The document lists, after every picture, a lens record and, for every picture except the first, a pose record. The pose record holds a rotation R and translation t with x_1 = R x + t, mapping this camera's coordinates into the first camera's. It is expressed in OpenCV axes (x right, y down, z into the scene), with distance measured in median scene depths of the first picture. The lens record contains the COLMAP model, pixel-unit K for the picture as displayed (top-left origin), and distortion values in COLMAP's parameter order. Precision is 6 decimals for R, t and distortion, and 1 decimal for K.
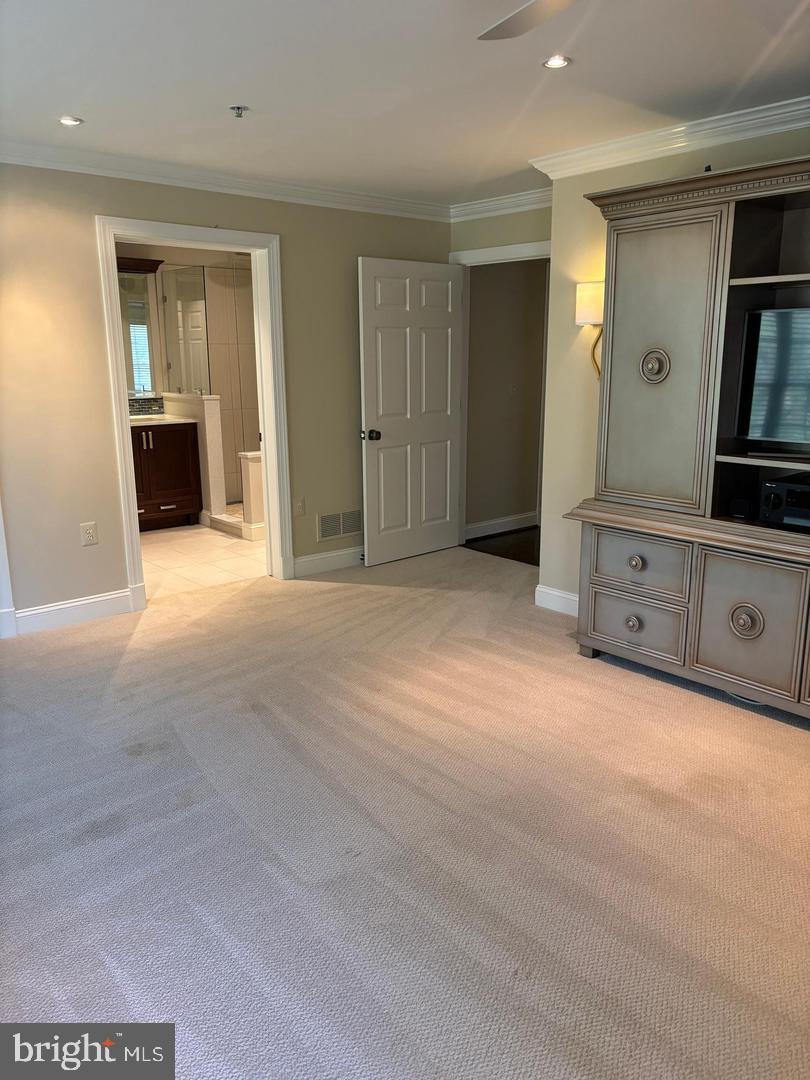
lens RADIAL K [[818.1, 0, 411.0], [0, 818.1, 535.1], [0, 0, 1]] dist [0.037186, -0.040897]
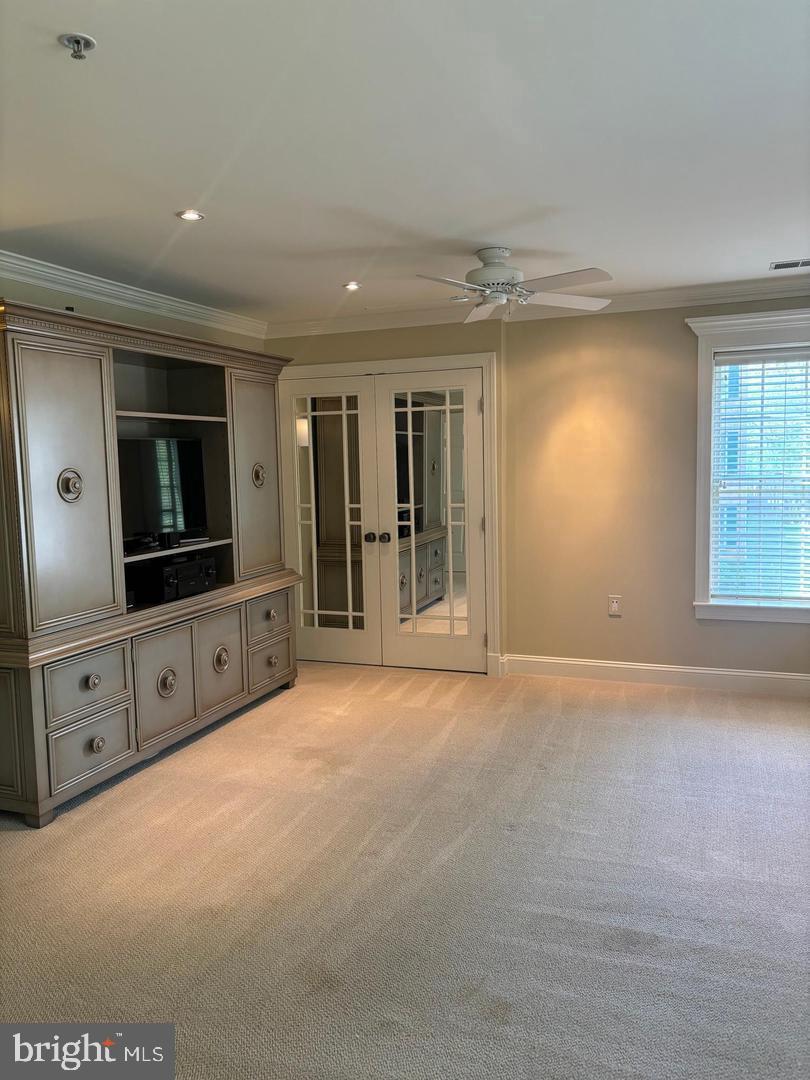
lens RADIAL K [[818.1, 0, 408.4], [0, 818.1, 542.9], [0, 0, 1]] dist [0.037186, -0.040897]
pose [[-0.474442, -0.071763, 0.877357, -0.822397], [0.226369, 0.953208, 0.200379, -0.257316], [-0.850683, 0.293675, -0.435997, 1.152623]]
